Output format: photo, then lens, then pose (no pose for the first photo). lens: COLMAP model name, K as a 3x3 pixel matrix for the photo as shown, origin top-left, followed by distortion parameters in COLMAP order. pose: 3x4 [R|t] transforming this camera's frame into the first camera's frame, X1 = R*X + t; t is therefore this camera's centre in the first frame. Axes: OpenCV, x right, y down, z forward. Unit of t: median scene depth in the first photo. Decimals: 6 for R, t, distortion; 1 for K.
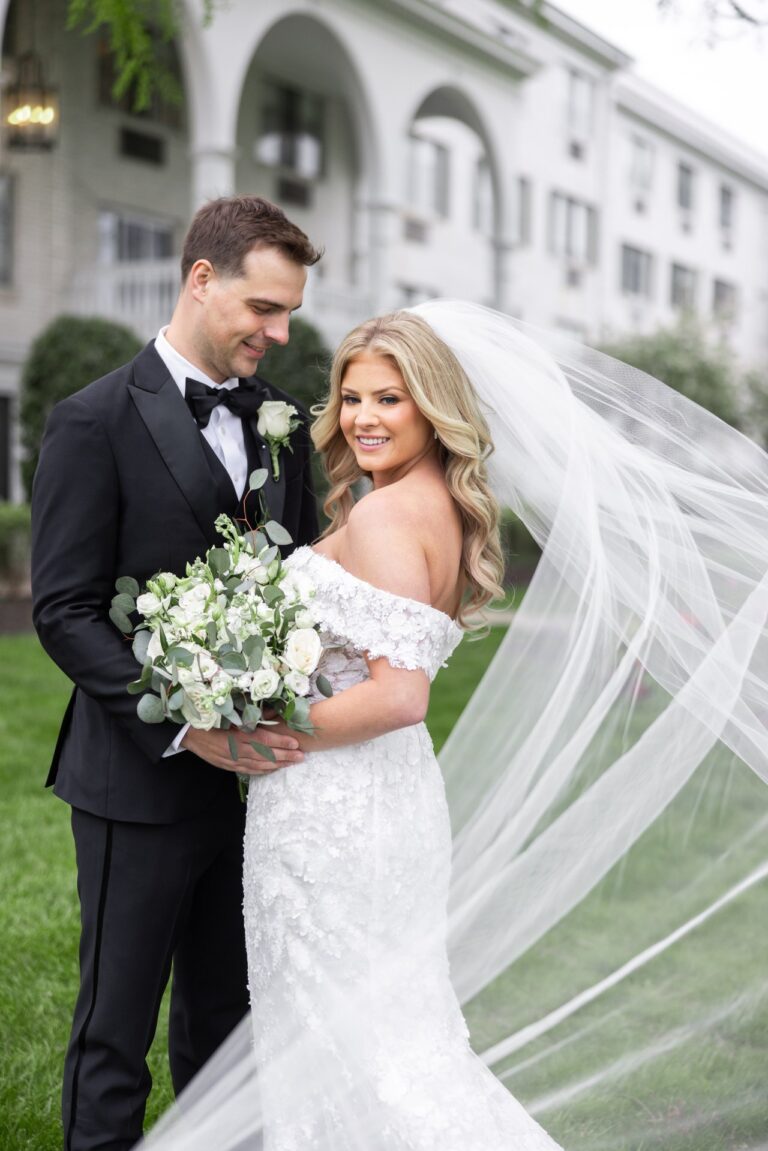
lens RADIAL K [[1824.6, 0, 313.4], [0, 1824.6, 576.5], [0, 0, 1]] dist [0.023869, 0.106263]
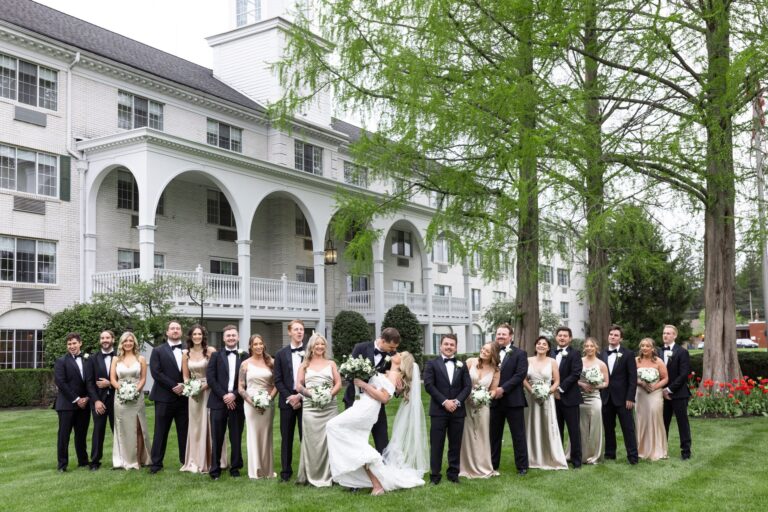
lens RADIAL K [[804.3, 0, 384.0], [0, 804.3, 256.0], [0, 0, 1]] dist [0.012567, 0.013753]
pose [[0.997858, -0.041728, -0.050372, 0.281804], [0.032955, 0.985925, -0.163906, 0.189689], [0.056503, 0.161895, 0.985189, -4.381345]]
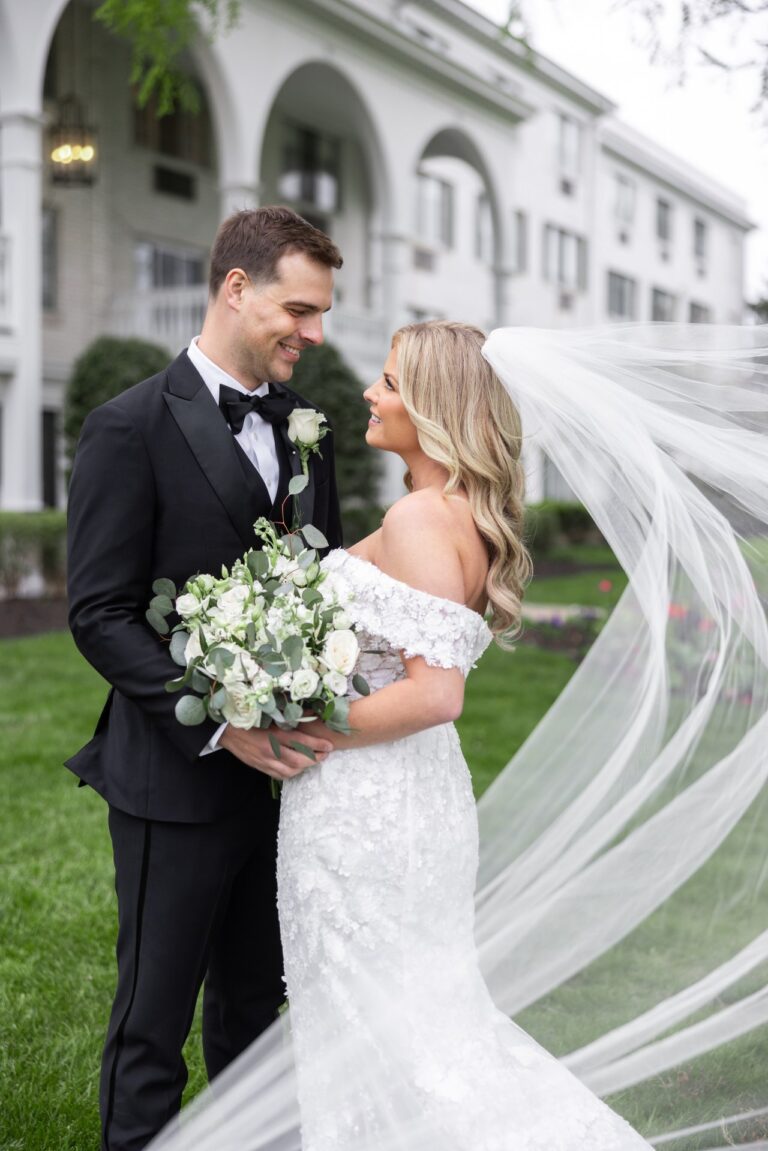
lens RADIAL K [[1642.4, 0, 385.8], [0, 1642.4, 534.1], [0, 0, 1]] dist [0.103326, -0.023286]
pose [[0.999437, -0.008716, 0.032404, -0.006671], [0.009463, 0.999692, -0.022959, -0.002164], [-0.032194, 0.023253, 0.999211, 0.066437]]
